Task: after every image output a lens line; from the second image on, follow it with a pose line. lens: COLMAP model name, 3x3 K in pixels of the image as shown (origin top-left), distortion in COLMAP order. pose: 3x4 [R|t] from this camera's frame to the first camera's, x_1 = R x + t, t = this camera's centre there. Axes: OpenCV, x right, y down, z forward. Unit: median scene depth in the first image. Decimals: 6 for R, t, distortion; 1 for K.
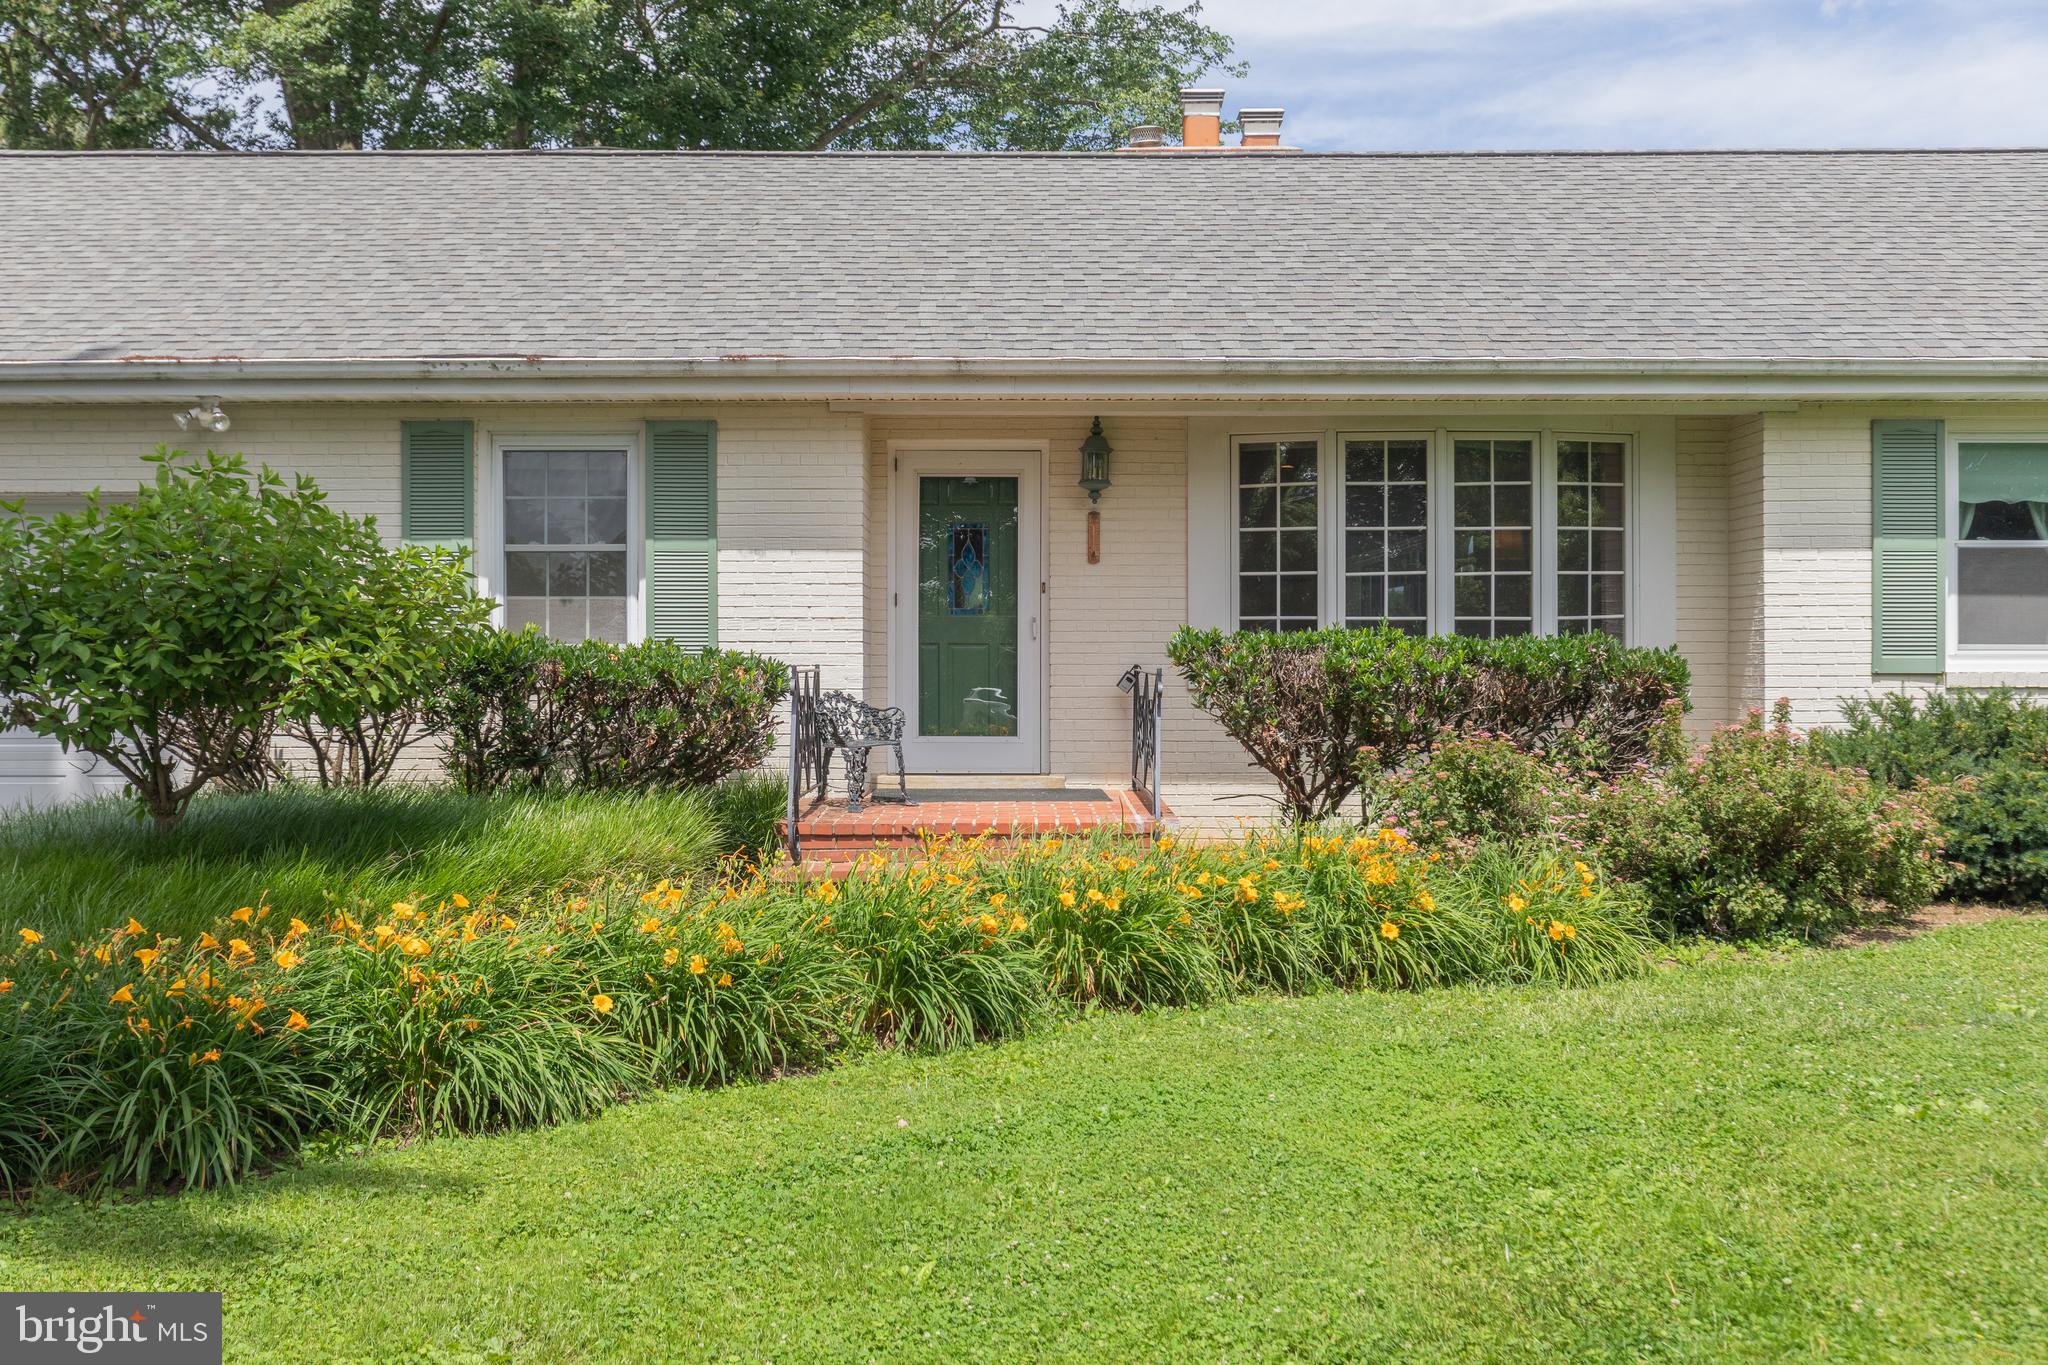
lens RADIAL K [[2046.1, 0, 968.0], [0, 2046.1, 668.3], [0, 0, 1]] dist [0.005796, 0.000000]
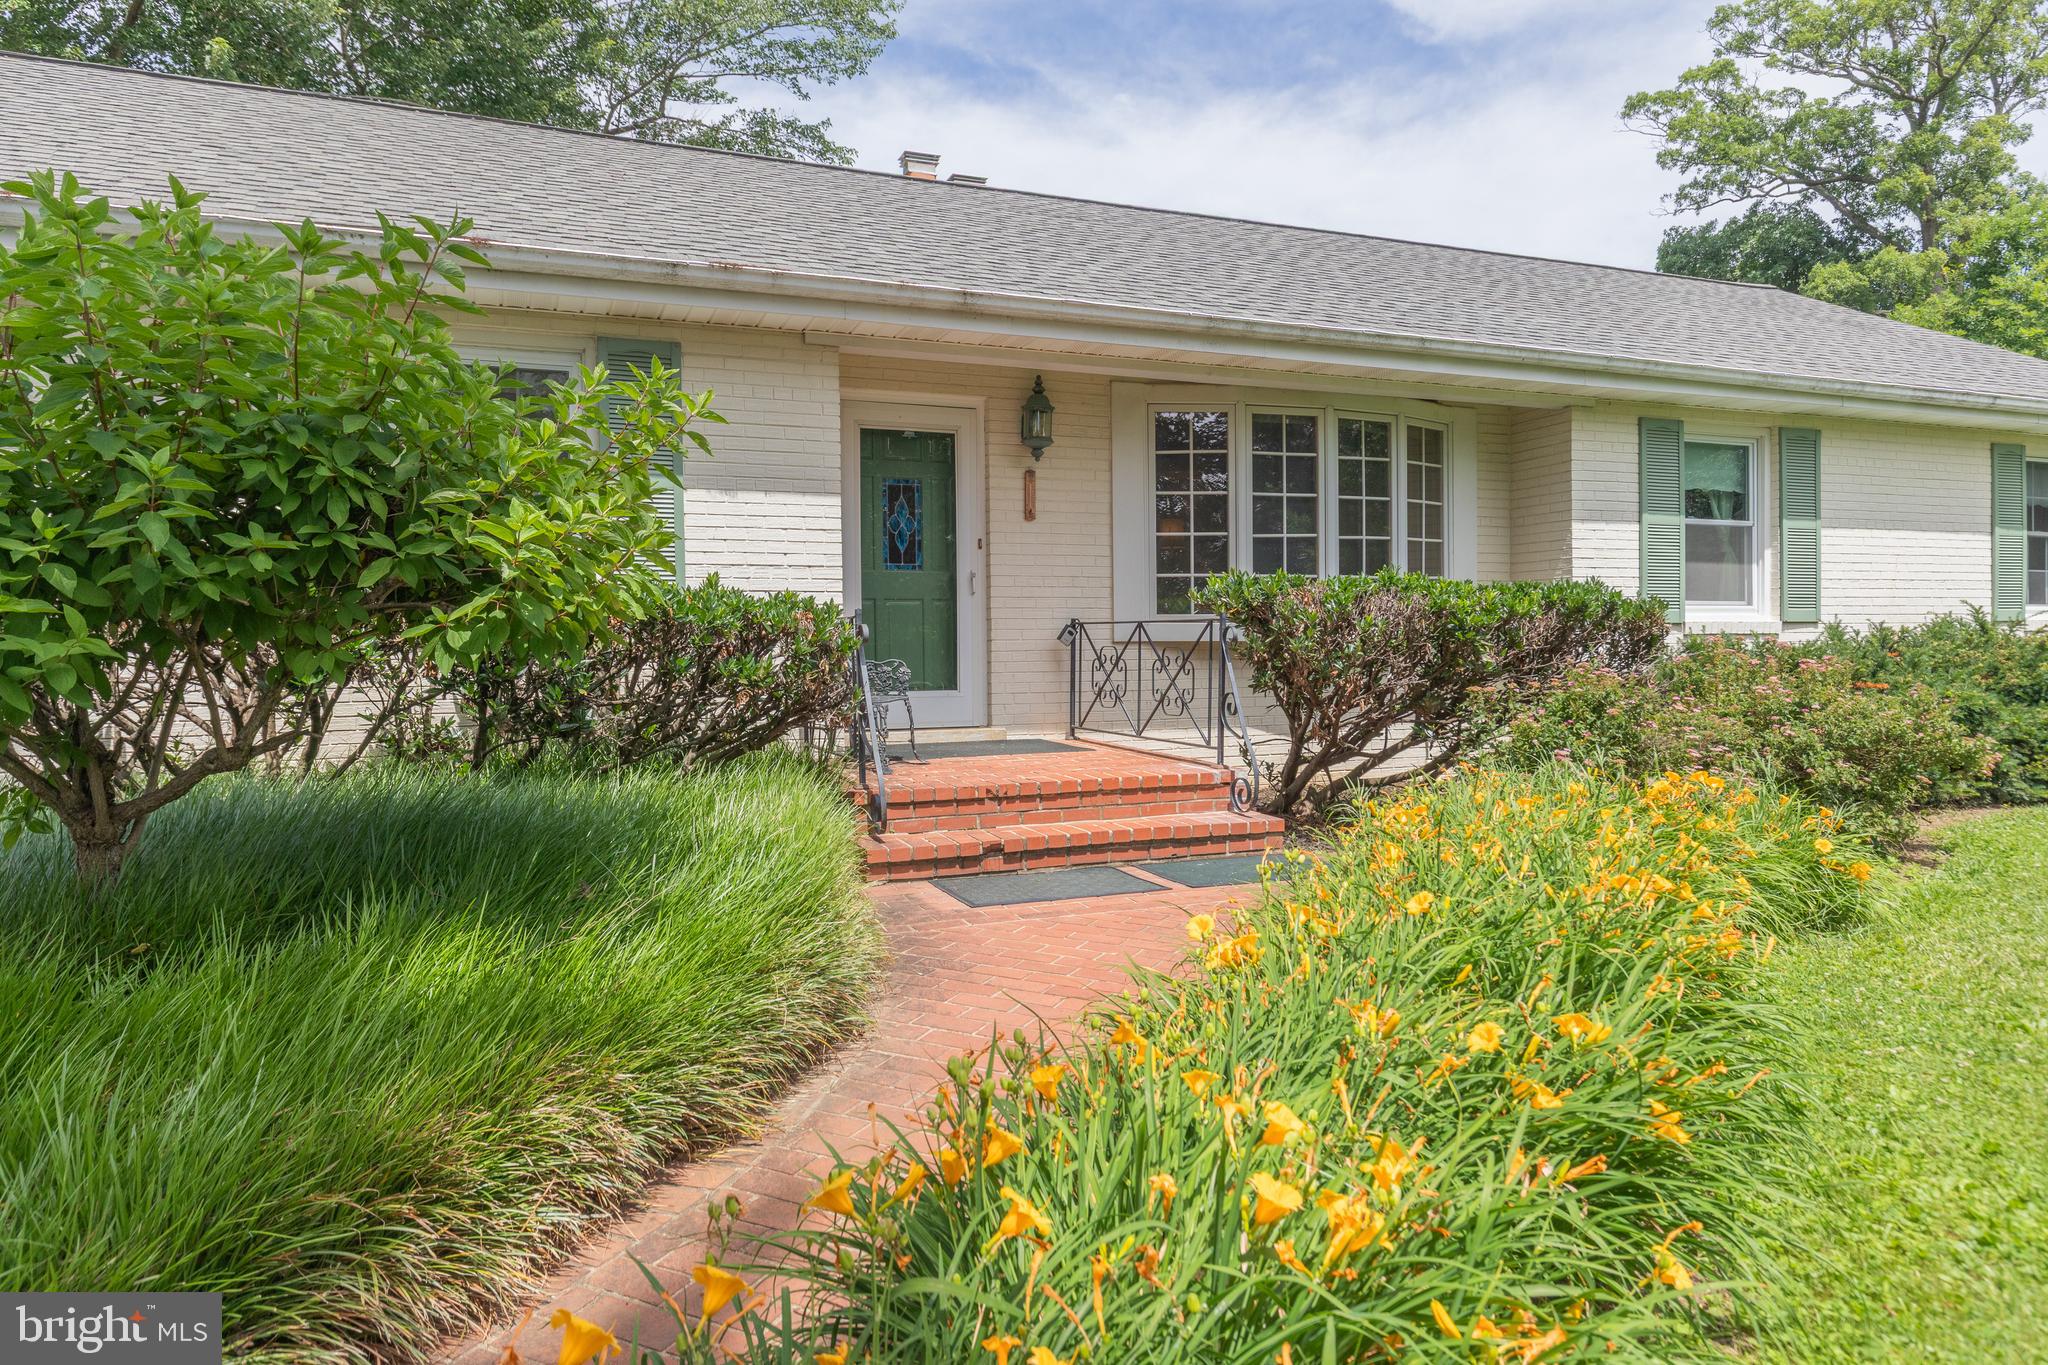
lens RADIAL K [[1322.6, 0, 1030.9], [0, 1322.6, 681.8], [0, 0, 1]] dist [0.013567, -0.001248]
pose [[0.924916, -0.018343, 0.379728, -0.200884], [0.009968, 0.999662, 0.024010, 0.014663], [-0.380040, -0.018422, 0.924787, 0.394968]]
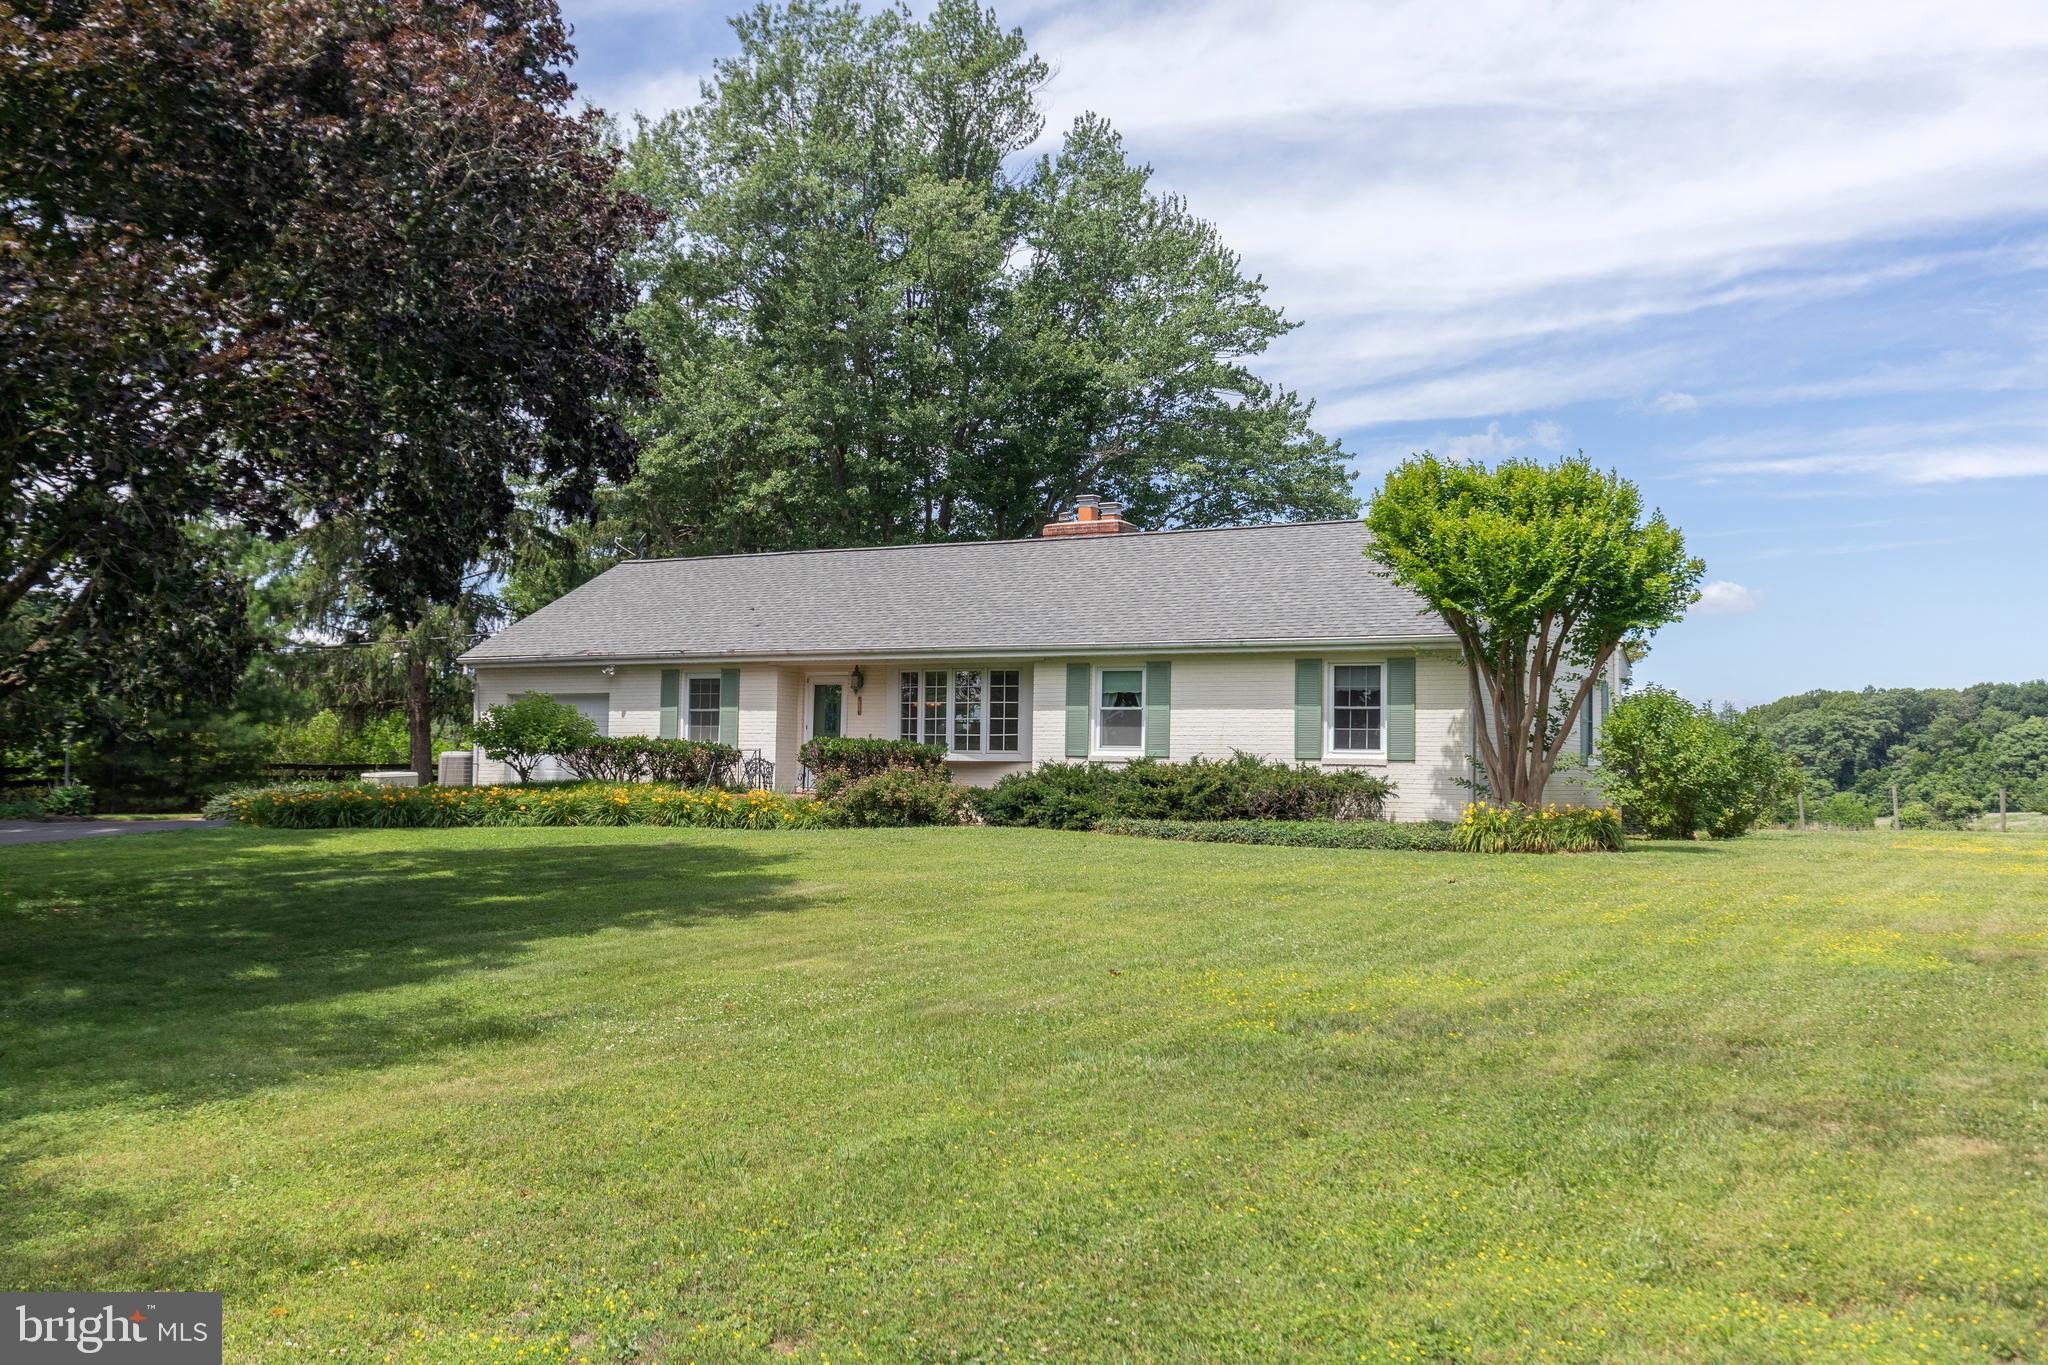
lens RADIAL K [[1868.3, 0, 1015.6], [0, 1868.3, 674.2], [0, 0, 1]] dist [-0.072440, 0.005644]
pose [[0.858869, -0.010347, -0.512091, 1.663037], [-0.037625, 0.995820, -0.083223, 0.105315], [0.510812, 0.090745, 0.854890, -1.191375]]
